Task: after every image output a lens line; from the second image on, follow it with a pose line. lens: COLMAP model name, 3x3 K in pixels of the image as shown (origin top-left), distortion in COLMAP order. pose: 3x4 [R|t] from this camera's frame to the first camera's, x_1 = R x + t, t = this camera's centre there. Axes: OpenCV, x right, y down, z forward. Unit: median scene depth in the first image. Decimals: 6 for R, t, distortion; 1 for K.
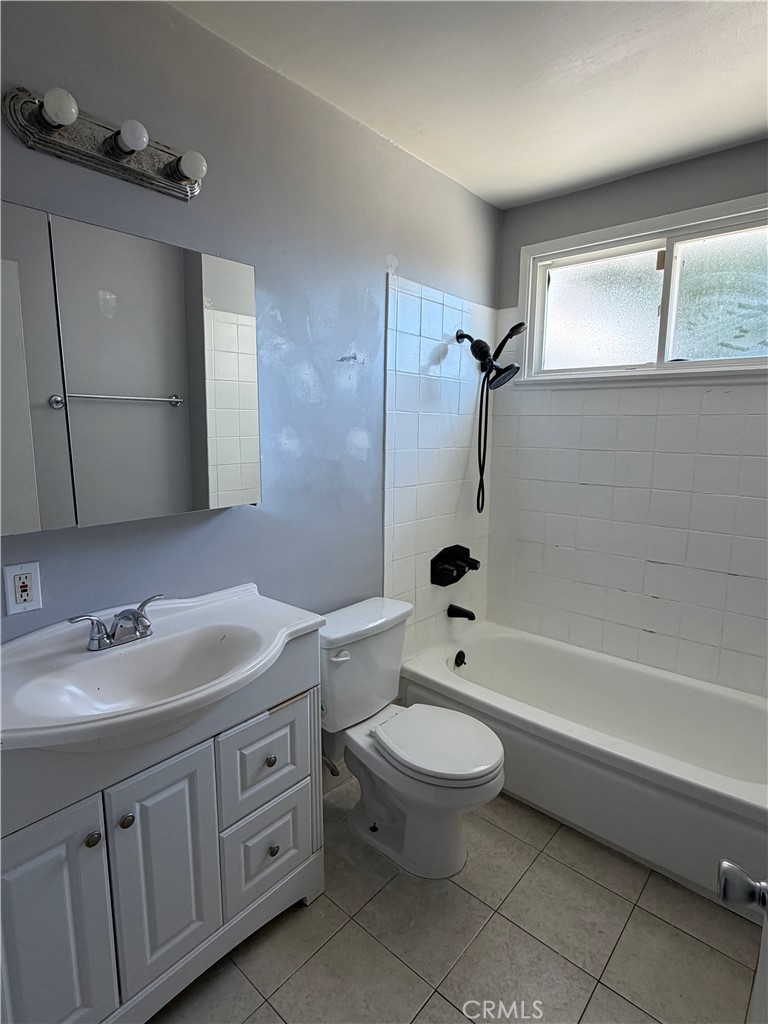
lens RADIAL K [[538.2, 0, 385.2], [0, 538.2, 508.8], [0, 0, 1]] dist [0.002019, 0.000203]
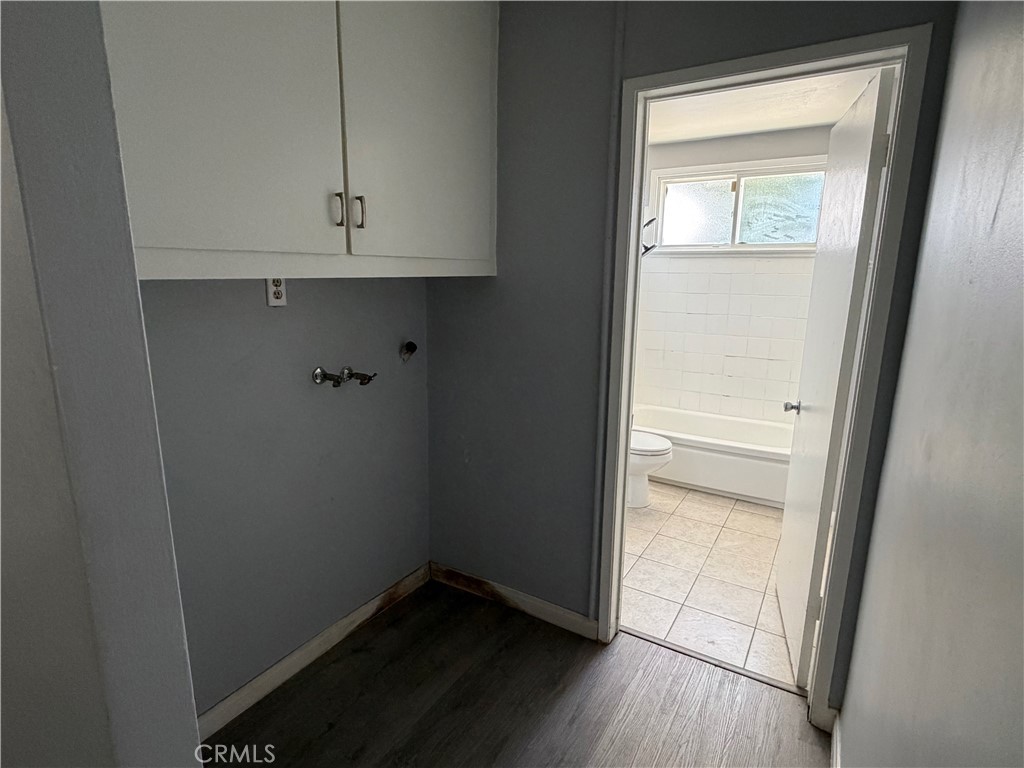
lens RADIAL K [[538.2, 0, 509.5], [0, 538.2, 386.3], [0, 0, 1]] dist [0.002019, 0.000203]
pose [[0.985341, -0.019223, 0.169509, -0.534702], [0.013382, 0.999279, 0.035529, 0.127912], [-0.170069, -0.032740, 0.984888, -0.652023]]
